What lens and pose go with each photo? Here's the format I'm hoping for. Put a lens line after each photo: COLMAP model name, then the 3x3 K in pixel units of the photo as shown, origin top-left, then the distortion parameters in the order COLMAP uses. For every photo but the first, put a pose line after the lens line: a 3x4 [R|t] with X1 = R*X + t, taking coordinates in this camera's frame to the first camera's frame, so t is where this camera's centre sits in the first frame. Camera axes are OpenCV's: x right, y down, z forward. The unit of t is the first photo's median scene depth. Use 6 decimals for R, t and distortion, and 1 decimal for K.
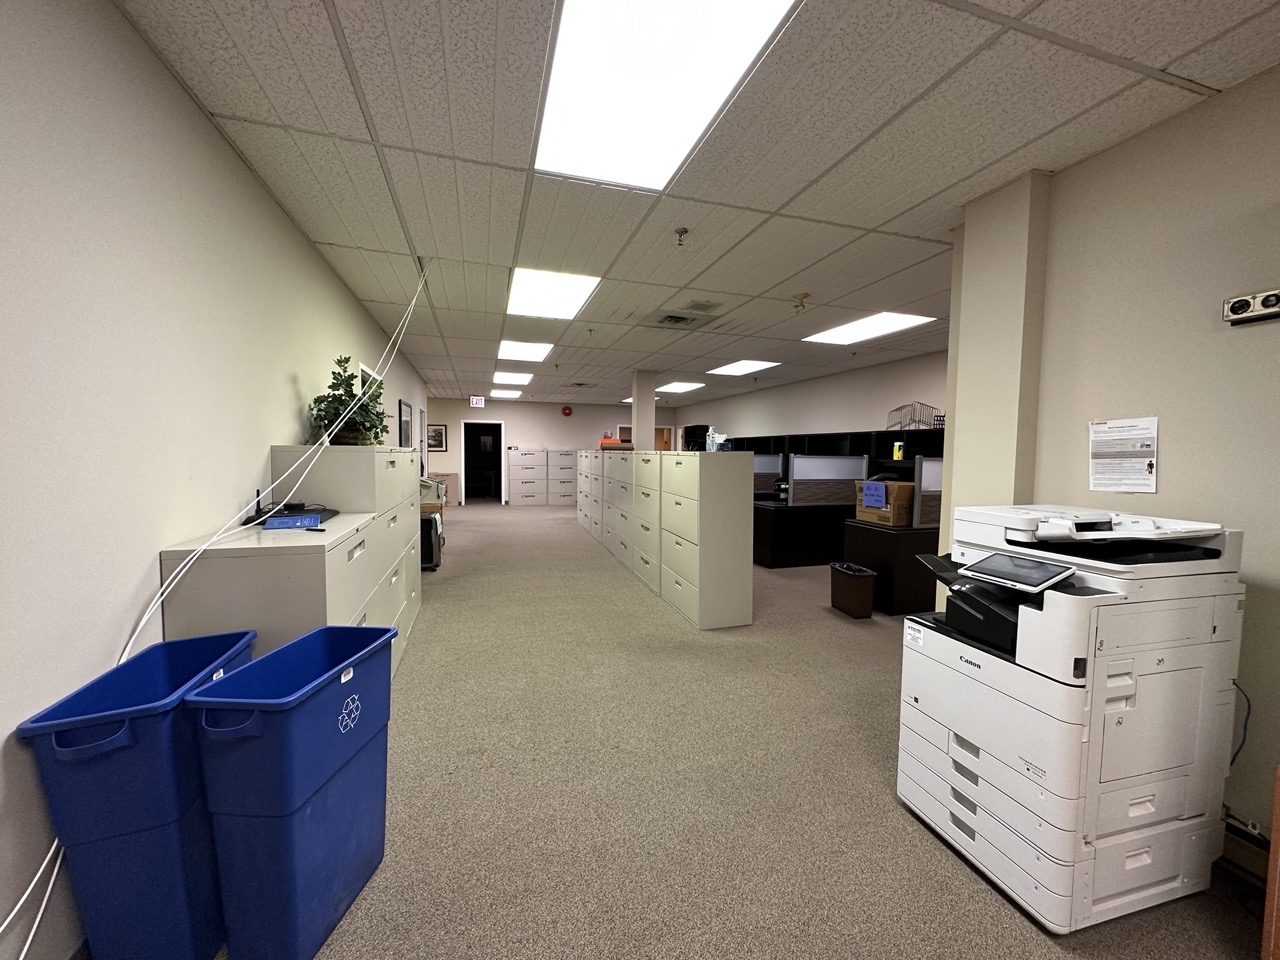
lens RADIAL K [[508.7, 0, 640.9], [0, 508.7, 483.9], [0, 0, 1]] dist [0.001760, 0.000353]
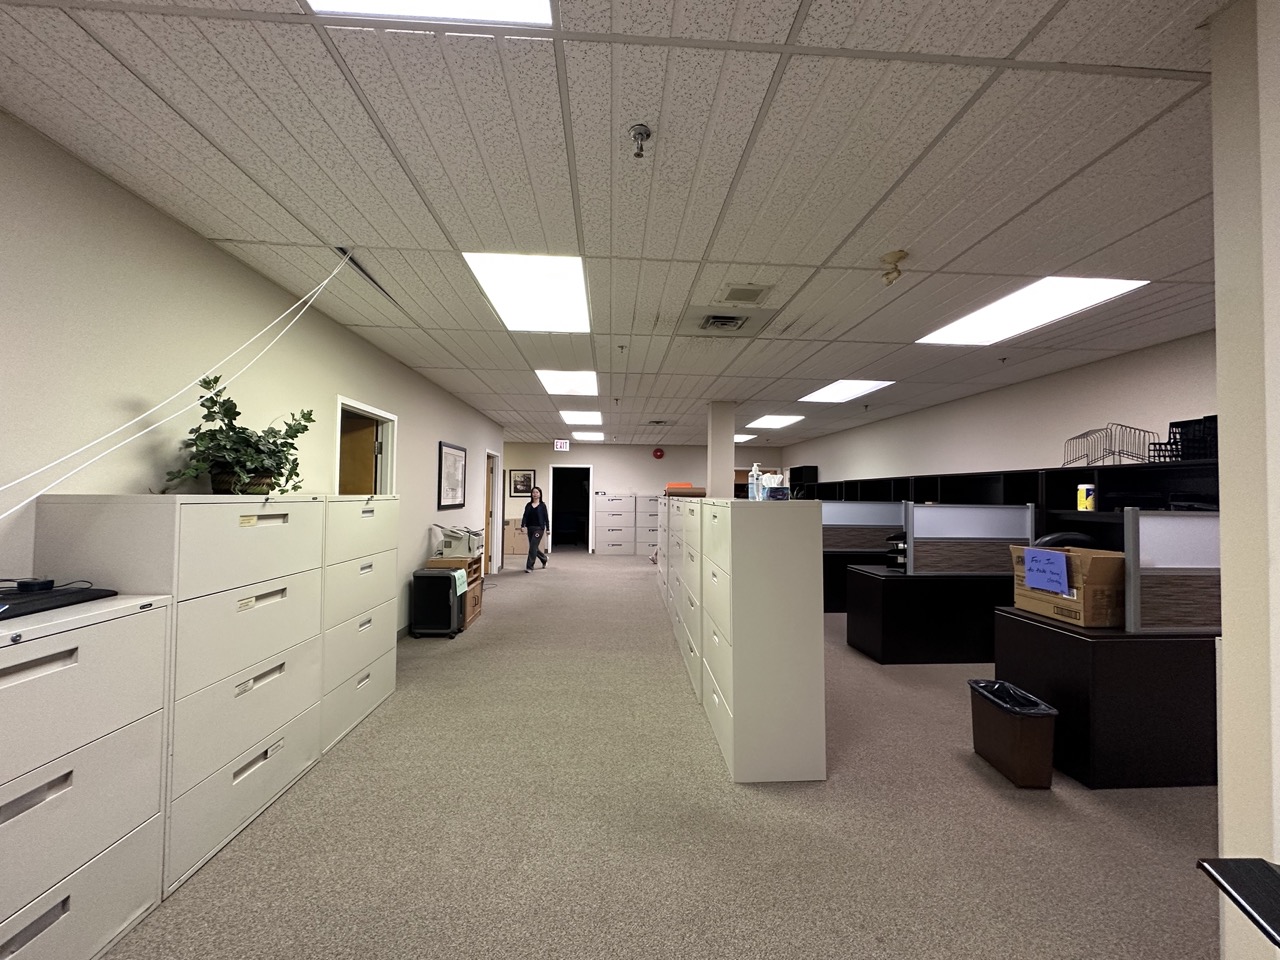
lens RADIAL K [[508.7, 0, 640.4], [0, 508.7, 483.1], [0, 0, 1]] dist [0.001760, 0.000353]
pose [[0.970086, -0.006815, -0.242666, 0.133247], [-0.014646, 0.996142, -0.086526, -0.022575], [0.242319, 0.087492, 0.966244, 0.276737]]
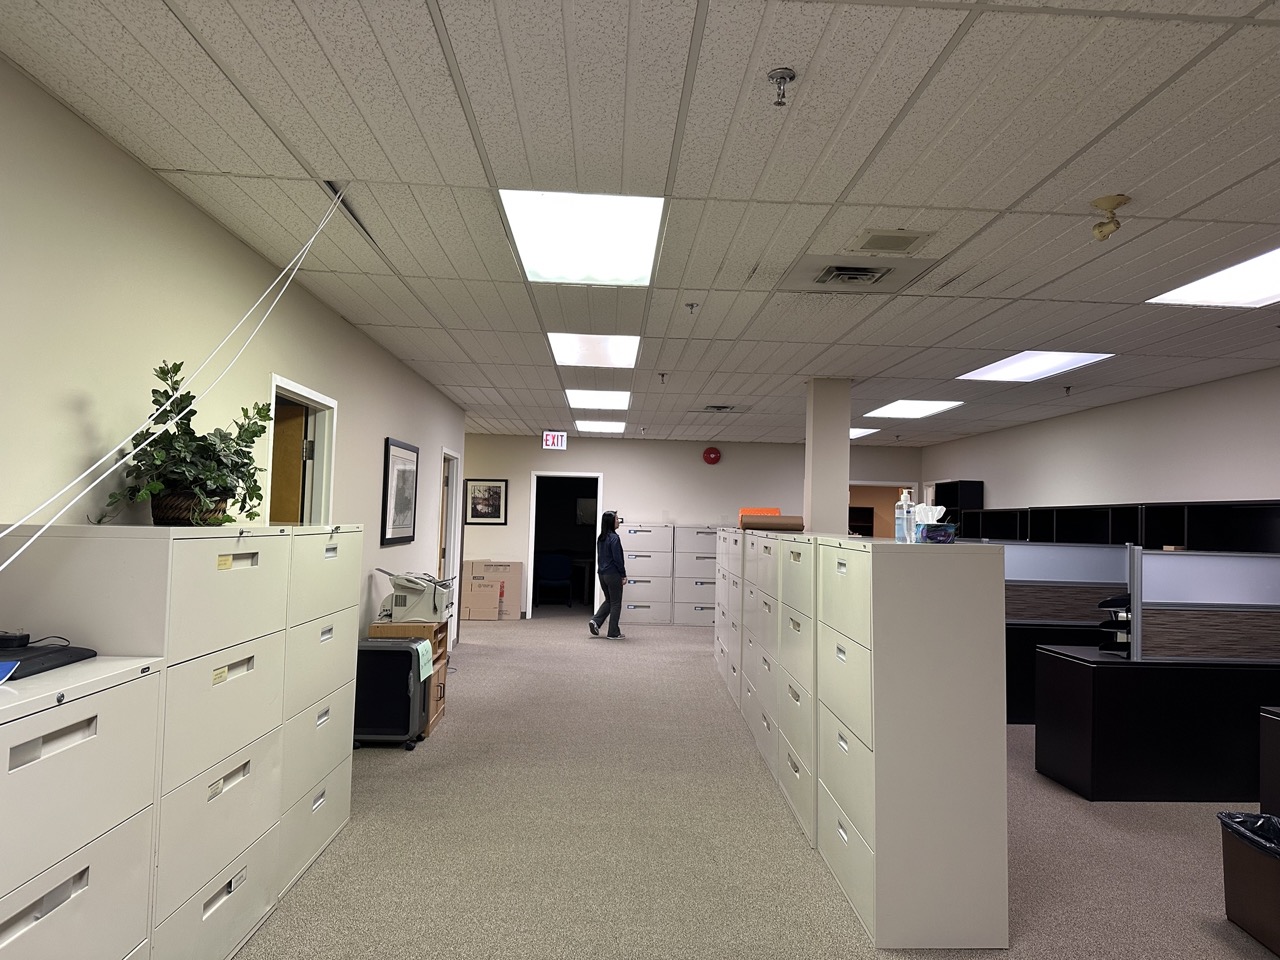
lens RADIAL K [[894.9, 0, 650.3], [0, 894.9, 482.8], [0, 0, 1]] dist [0.061392, -0.070068]
pose [[0.966932, 0.002581, -0.255022, 0.105518], [-0.030652, 0.993877, -0.106159, -0.020421], [0.253186, 0.110465, 0.961090, 0.128220]]
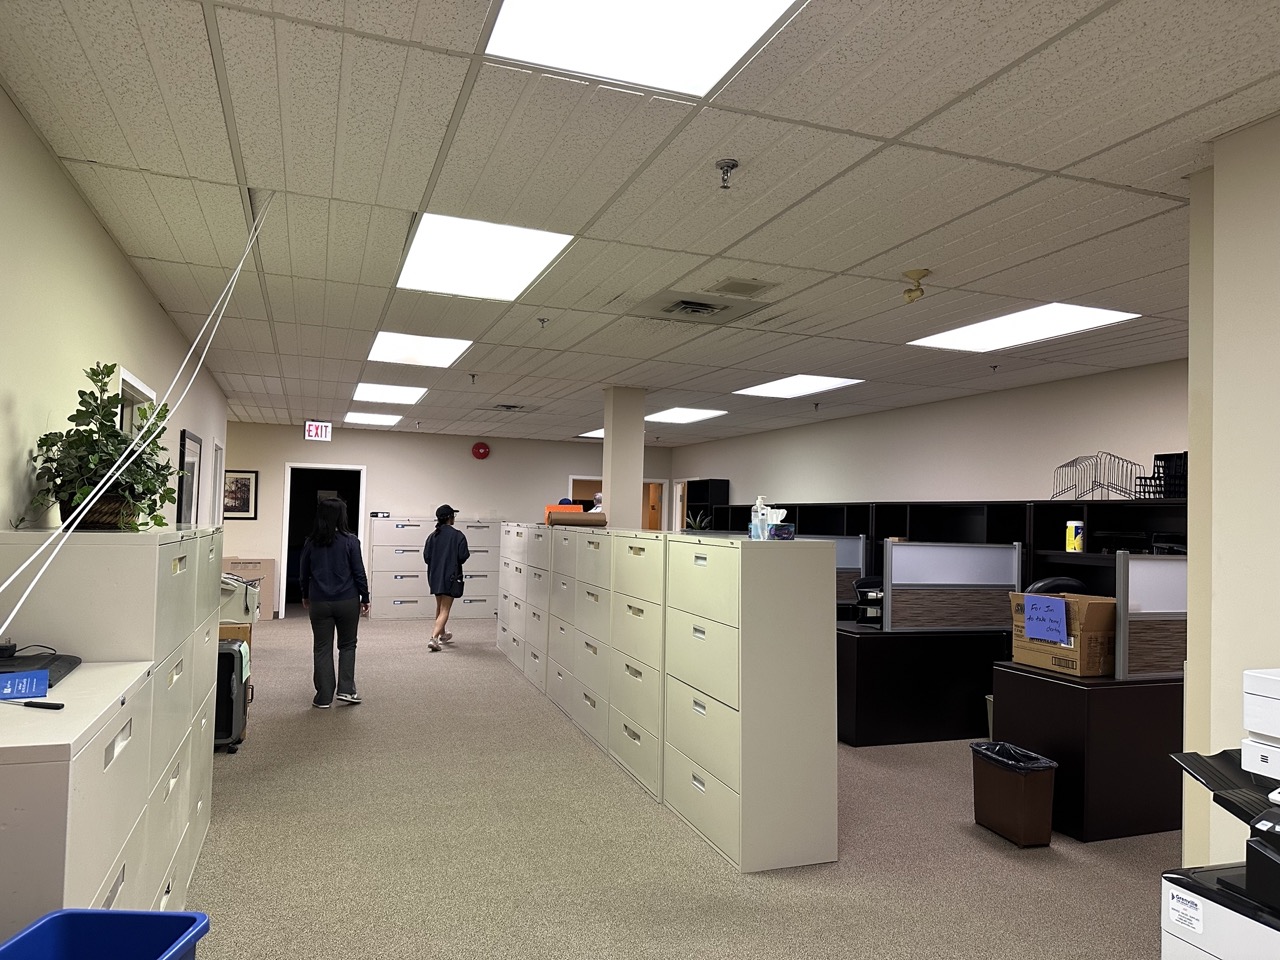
lens RADIAL K [[894.9, 0, 644.0], [0, 894.9, 492.1], [0, 0, 1]] dist [0.061392, -0.070068]
pose [[0.998587, 0.015834, 0.050734, -0.036009], [-0.011121, 0.995710, -0.091863, -0.020583], [-0.051971, 0.091169, 0.994478, 0.016133]]
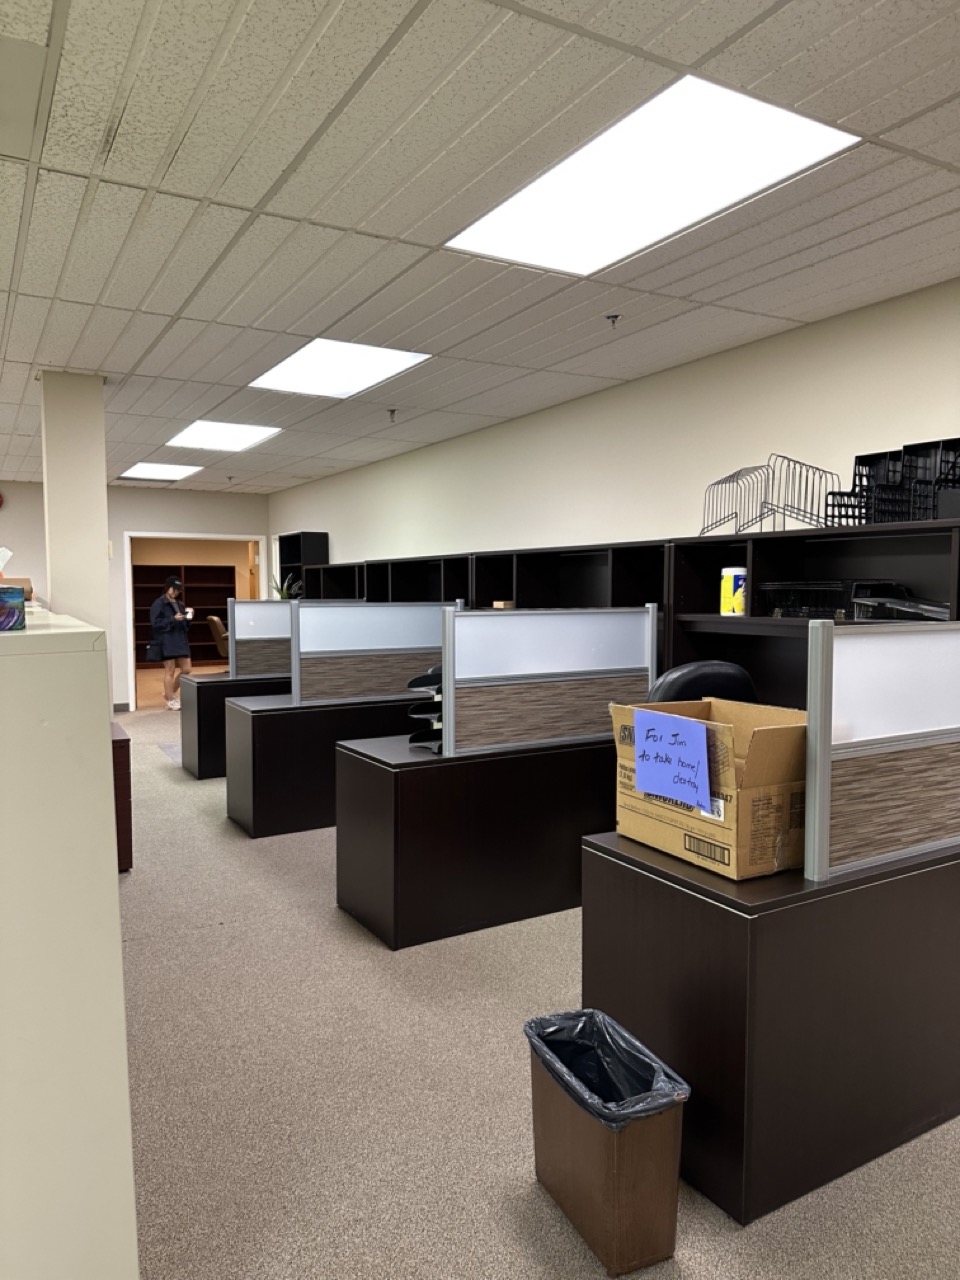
lens RADIAL K [[894.9, 0, 477.3], [0, 894.9, 645.5], [0, 0, 1]] dist [0.061392, -0.070068]
pose [[0.978069, -0.029765, 0.206146, 0.248623], [0.029011, 0.999557, 0.006677, -0.046419], [-0.206253, -0.000550, 0.978499, 0.526502]]
